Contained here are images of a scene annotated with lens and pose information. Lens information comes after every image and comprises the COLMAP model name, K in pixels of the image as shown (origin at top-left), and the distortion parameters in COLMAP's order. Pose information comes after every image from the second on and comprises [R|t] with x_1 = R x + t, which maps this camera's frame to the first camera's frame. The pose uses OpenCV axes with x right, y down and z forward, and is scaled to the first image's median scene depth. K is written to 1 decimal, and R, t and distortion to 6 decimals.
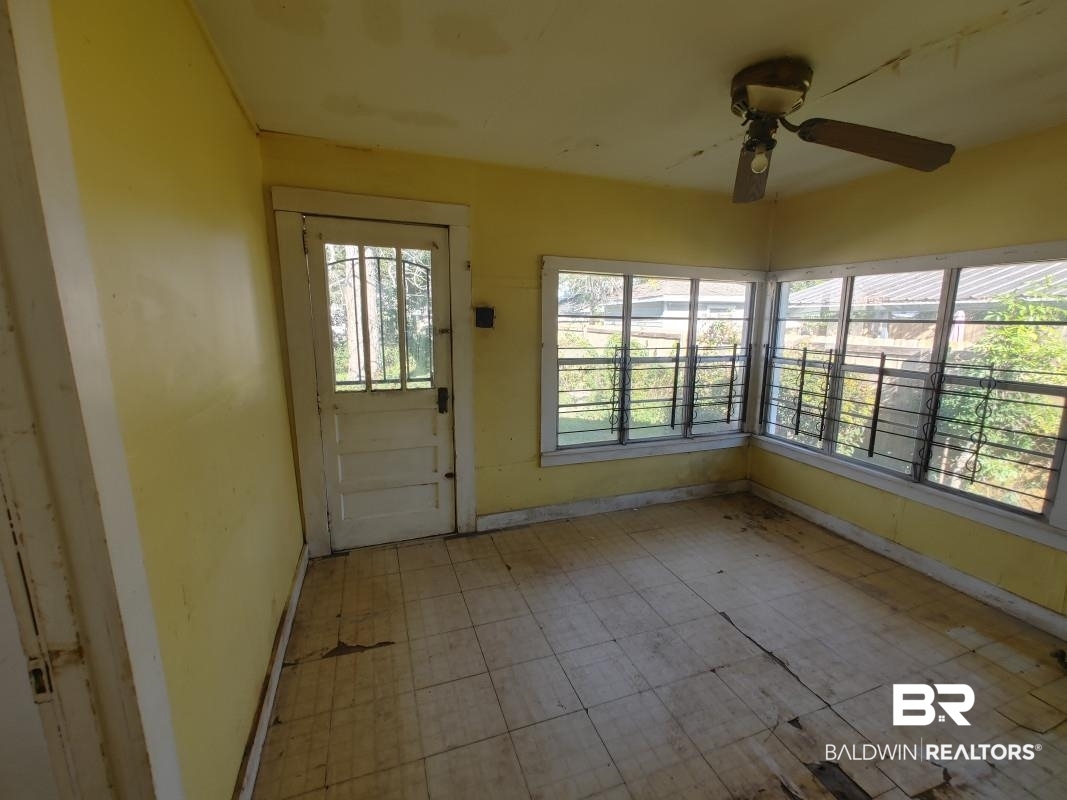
lens RADIAL K [[456.2, 0, 539.8], [0, 456.2, 398.2], [0, 0, 1]] dist [0.001226, 0.001504]
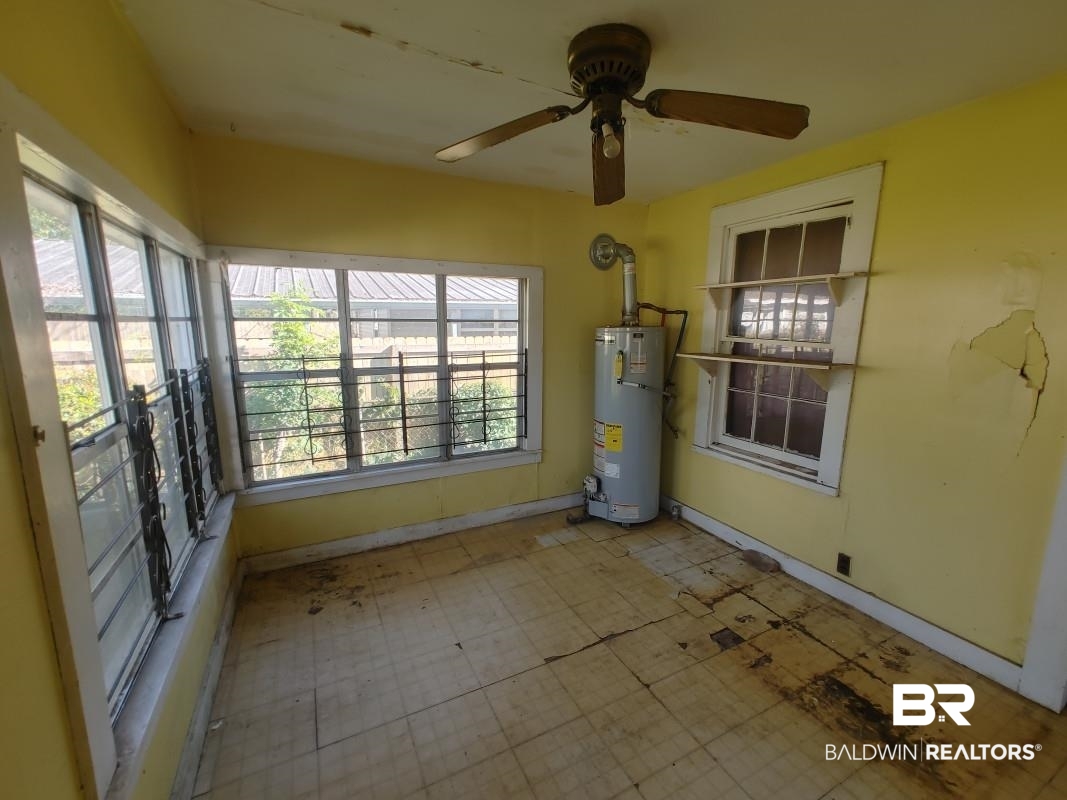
lens RADIAL K [[456.2, 0, 542.8], [0, 456.2, 403.3], [0, 0, 1]] dist [0.001226, 0.001504]
pose [[-0.122866, -0.189248, 0.974212, -0.287458], [0.167369, 0.963638, 0.208302, -0.148525], [-0.978208, 0.188646, -0.086724, 0.810584]]
